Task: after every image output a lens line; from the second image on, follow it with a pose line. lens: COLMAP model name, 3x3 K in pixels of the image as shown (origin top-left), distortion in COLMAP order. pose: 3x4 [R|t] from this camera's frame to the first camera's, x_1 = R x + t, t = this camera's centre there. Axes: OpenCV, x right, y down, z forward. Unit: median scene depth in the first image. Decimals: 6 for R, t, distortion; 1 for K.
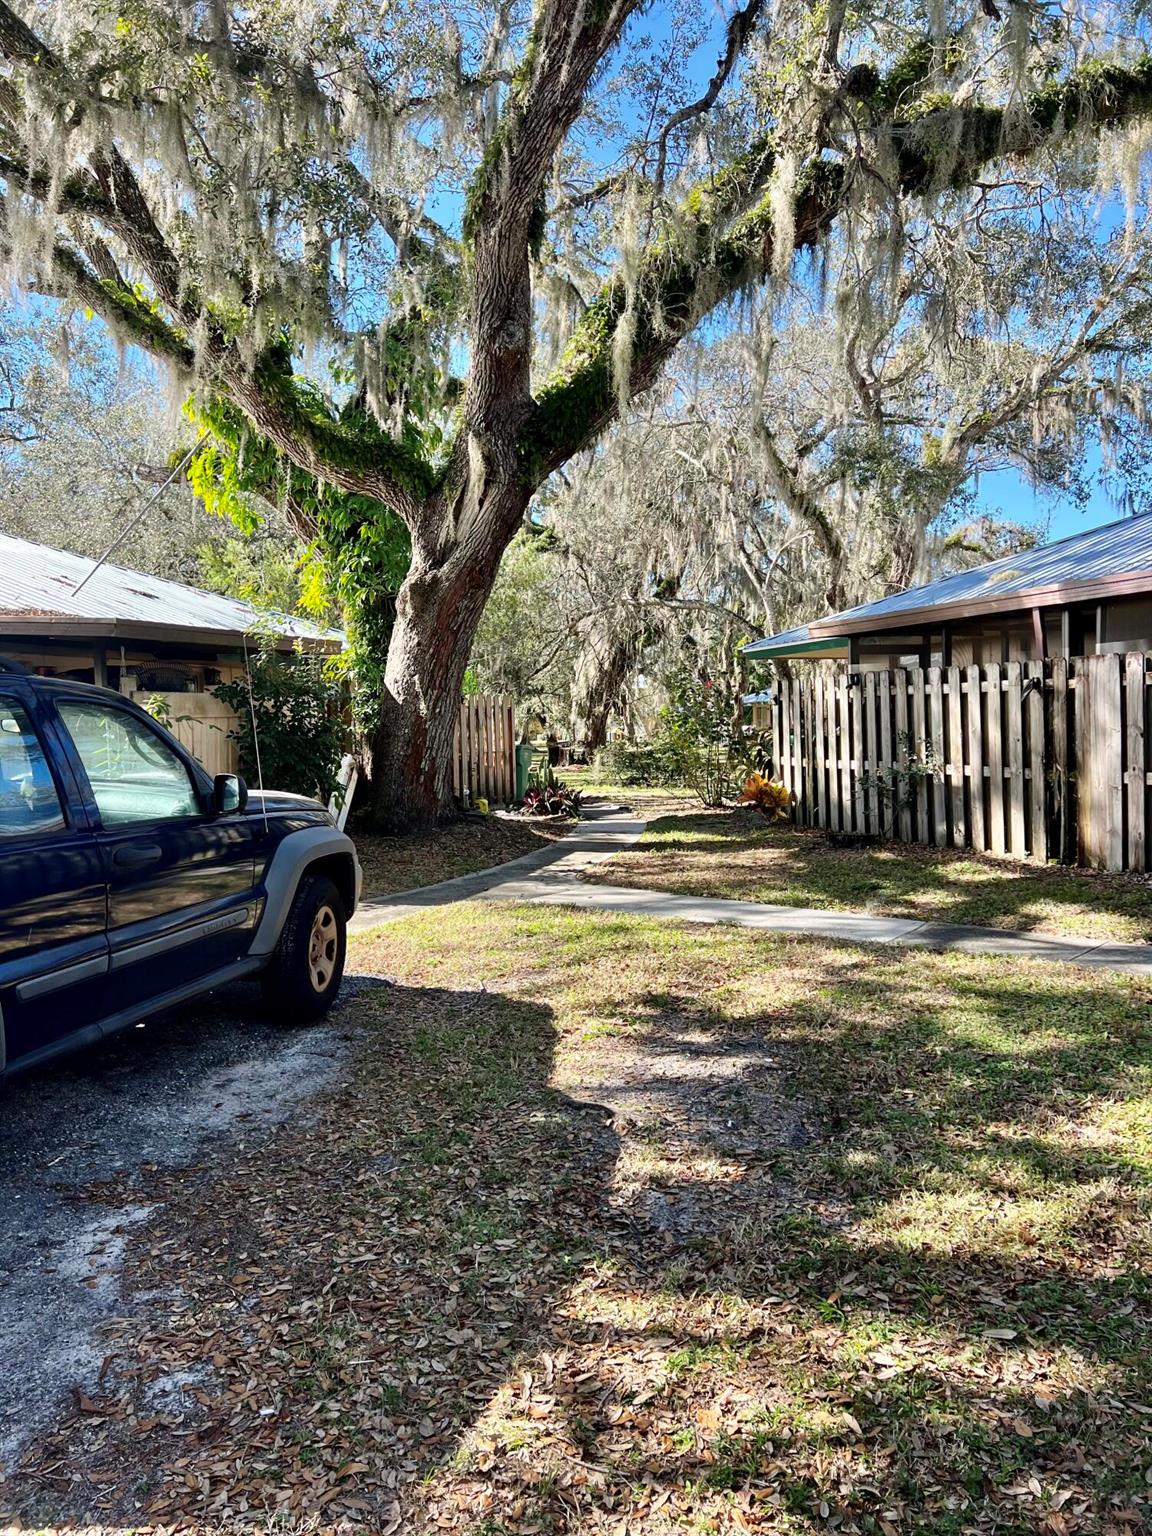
lens RADIAL K [[1143.9, 0, 576.0], [0, 1143.9, 768.0], [0, 0, 1]] dist [0.073170, -0.075380]
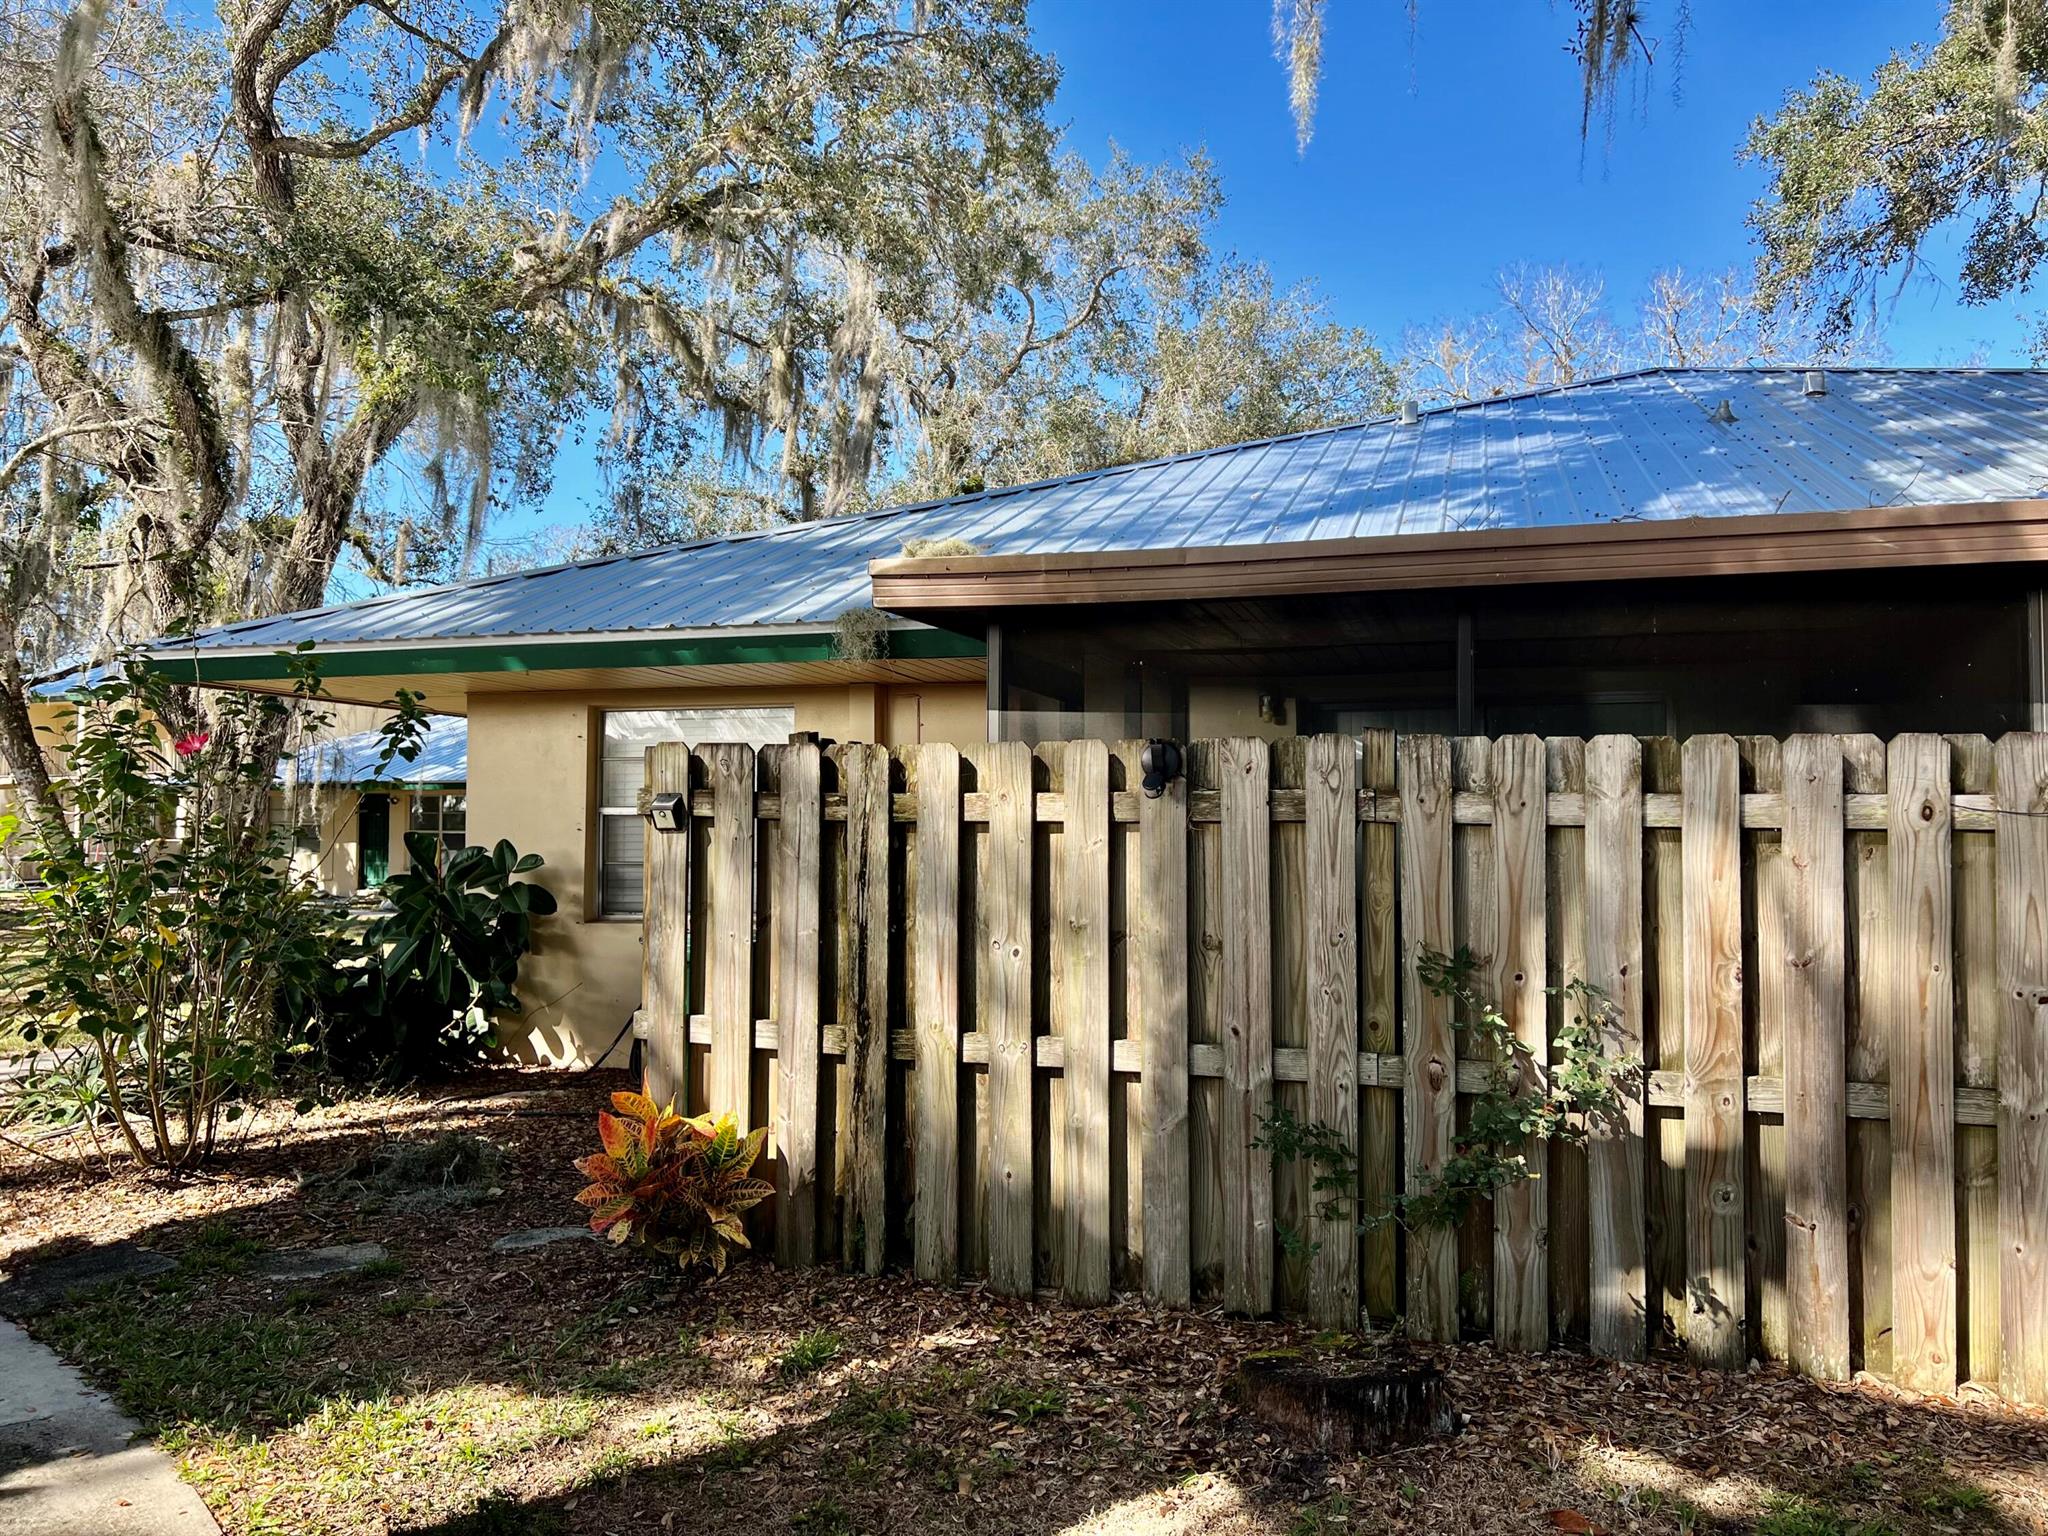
lens RADIAL K [[1525.2, 0, 1024.0], [0, 1525.2, 768.0], [0, 0, 1]] dist [0.073170, -0.075380]
pose [[0.624231, 0.056919, 0.779163, -0.070038], [0.010599, 0.996634, -0.081297, -0.040635], [-0.781168, 0.059007, 0.621527, 0.737369]]
